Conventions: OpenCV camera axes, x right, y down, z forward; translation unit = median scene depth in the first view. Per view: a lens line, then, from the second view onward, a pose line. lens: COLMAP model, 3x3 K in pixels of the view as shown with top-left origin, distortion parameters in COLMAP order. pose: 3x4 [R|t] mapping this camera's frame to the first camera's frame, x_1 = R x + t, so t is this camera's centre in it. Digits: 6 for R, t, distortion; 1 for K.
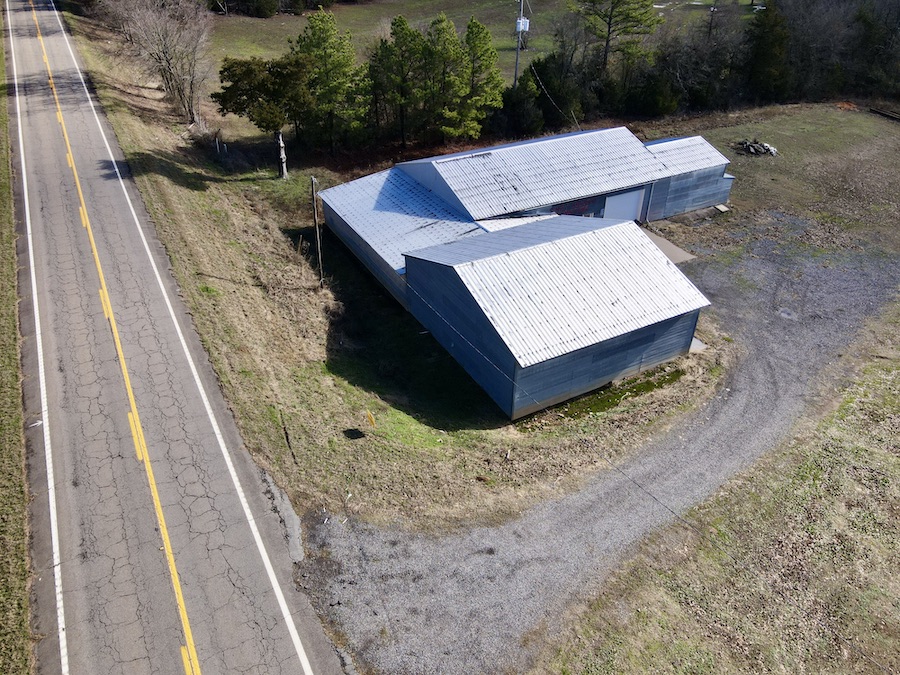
lens RADIAL K [[668.0, 0, 440.8], [0, 668.0, 337.4], [0, 0, 1]] dist [0.005838, 0.009530]
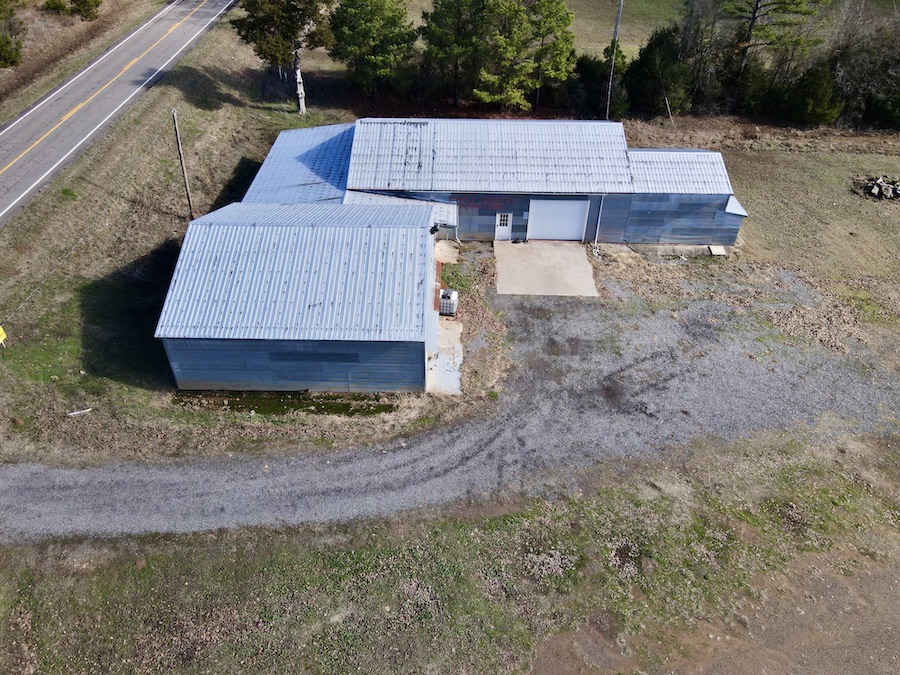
lens RADIAL K [[668.0, 0, 440.8], [0, 668.0, 337.4], [0, 0, 1]] dist [0.005838, 0.009530]
pose [[0.869657, 0.305605, -0.387687, 0.576702], [-0.278386, 0.952157, 0.126090, -0.128662], [0.407673, -0.001729, 0.913127, 0.195192]]
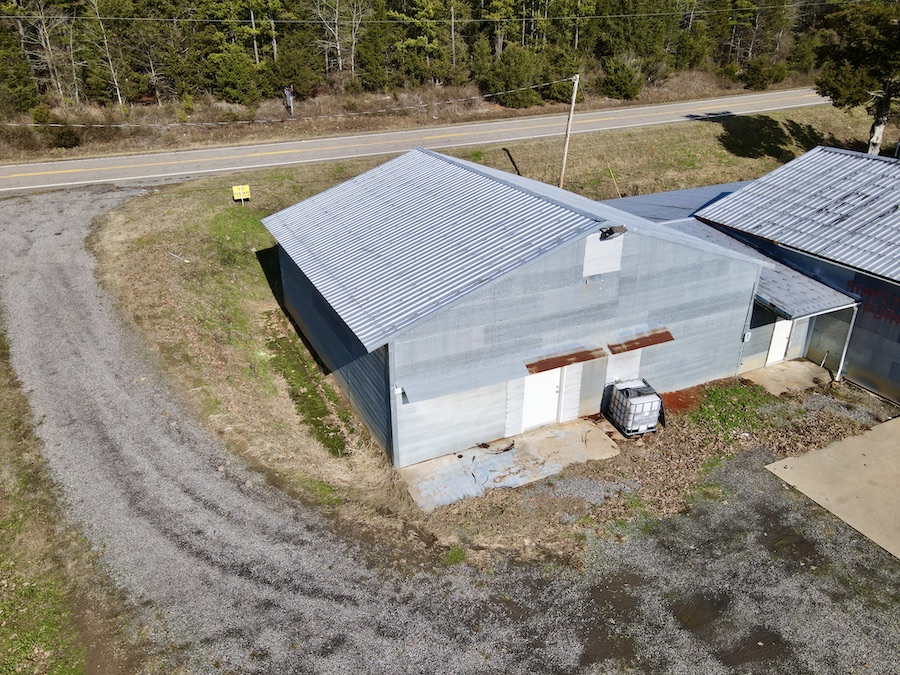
lens RADIAL K [[668.0, 0, 440.8], [0, 668.0, 337.4], [0, 0, 1]] dist [0.005838, 0.009530]
pose [[-0.051242, 0.432478, -0.900187, 0.611967], [-0.555373, 0.736802, 0.385596, -0.193263], [0.830021, 0.519698, 0.202431, 0.737519]]
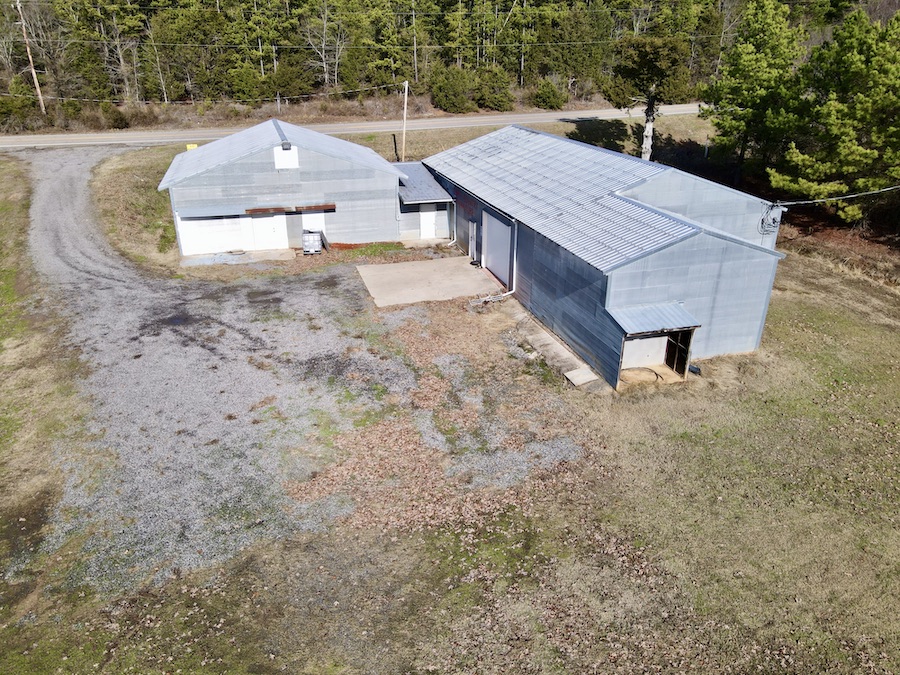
lens RADIAL K [[668.0, 0, 440.8], [0, 668.0, 337.4], [0, 0, 1]] dist [0.005838, 0.009530]
pose [[-0.214374, 0.391415, -0.894895, 0.979847], [-0.546070, 0.711611, 0.442061, -0.423915], [0.809846, 0.583442, 0.061189, 1.084930]]
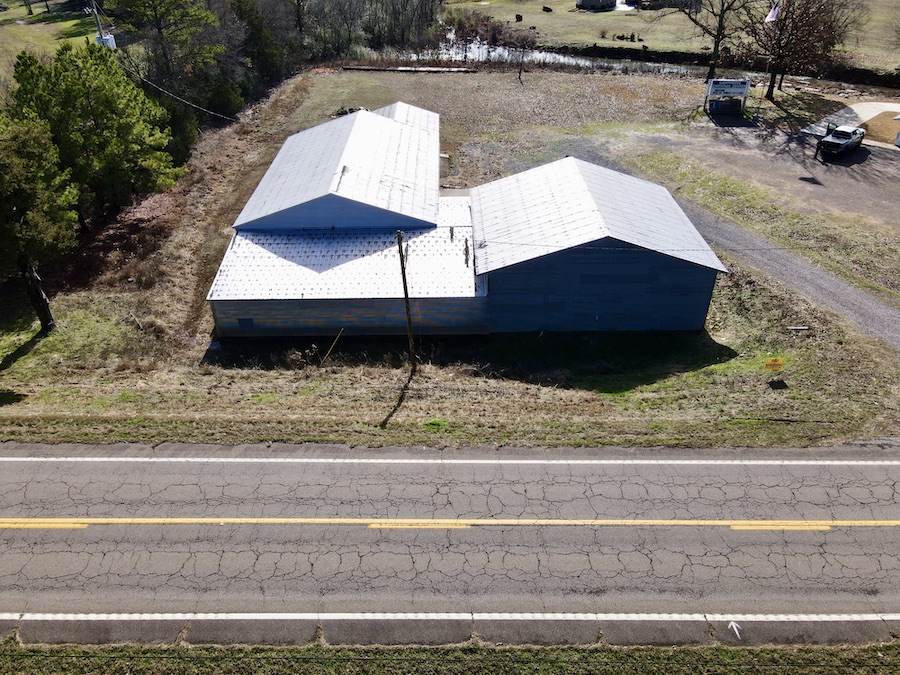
lens RADIAL K [[634.8, 0, 450.0], [0, 634.8, 337.5], [0, 0, 1]] dist [0.003346, -0.003898]
pose [[0.487039, -0.511296, 0.708074, -0.634349], [0.500409, 0.827825, 0.253569, -0.255611], [-0.715810, 0.230829, 0.659040, 0.433058]]
